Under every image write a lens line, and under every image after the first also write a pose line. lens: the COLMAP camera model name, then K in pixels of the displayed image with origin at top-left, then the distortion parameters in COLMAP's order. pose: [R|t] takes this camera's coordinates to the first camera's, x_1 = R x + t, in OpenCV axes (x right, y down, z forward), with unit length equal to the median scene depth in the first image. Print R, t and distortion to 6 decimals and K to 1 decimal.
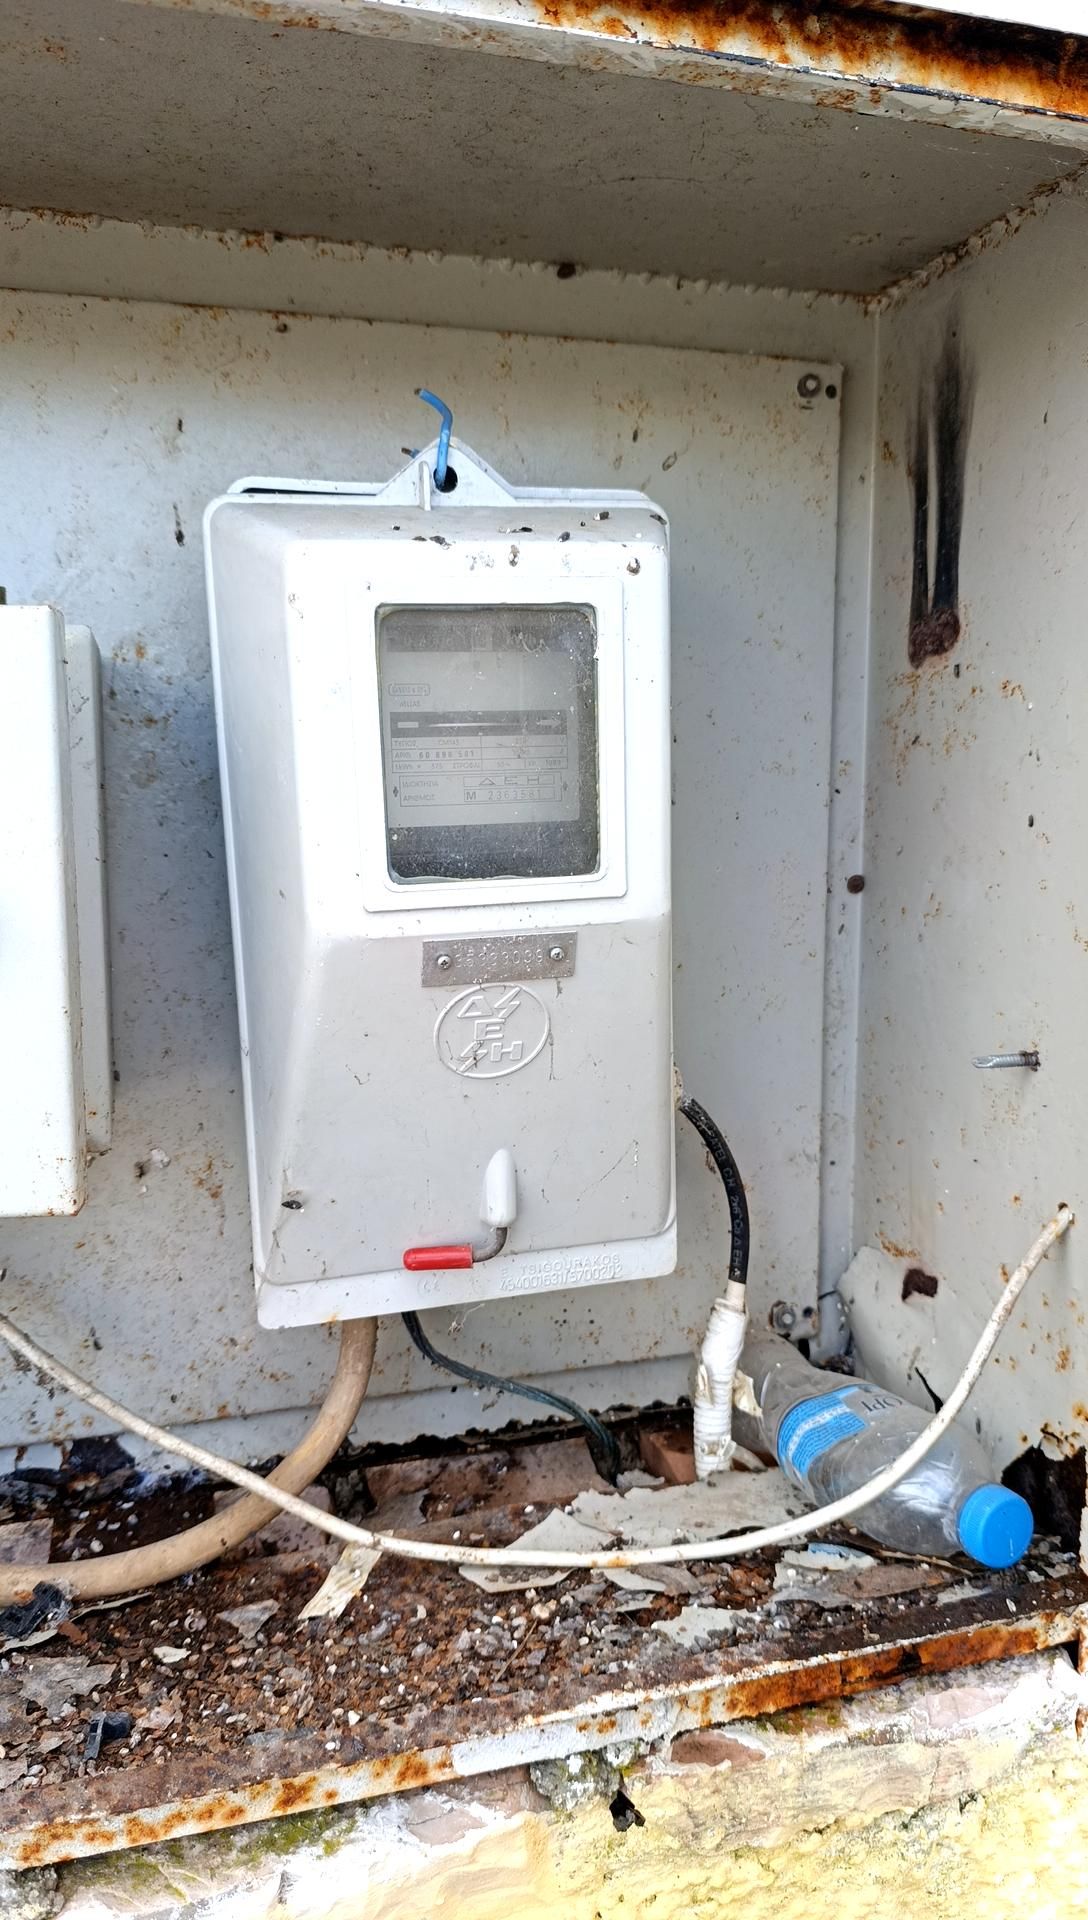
lens RADIAL K [[1412.7, 0, 544.0], [0, 1412.7, 960.0], [0, 0, 1]] dist [0.002885, -0.058634]
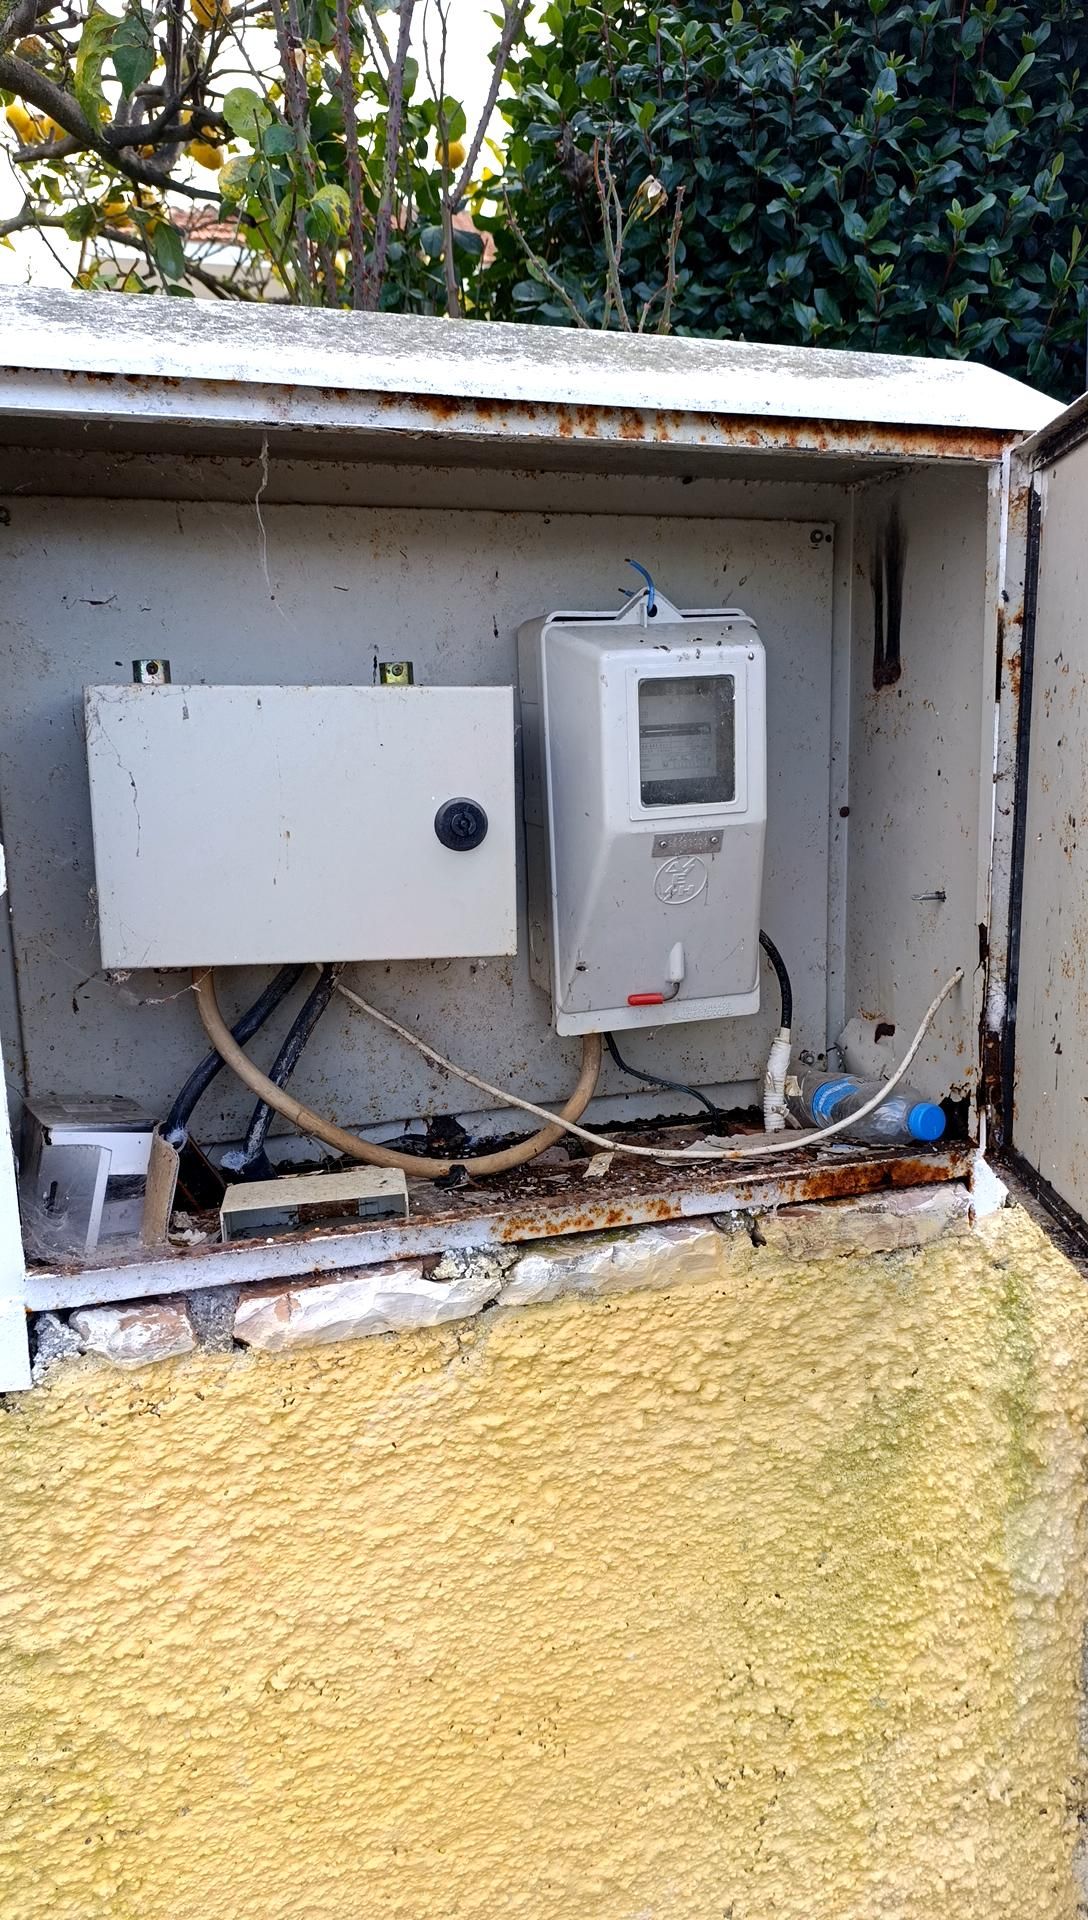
lens RADIAL K [[1331.0, 0, 544.0], [0, 1331.0, 960.0], [0, 0, 1]] dist [0.063589, -0.290818]
pose [[0.999389, -0.023898, 0.025492, -0.258840], [0.023222, 0.999380, 0.026478, 0.100499], [-0.026109, -0.025870, 0.999324, -0.852530]]
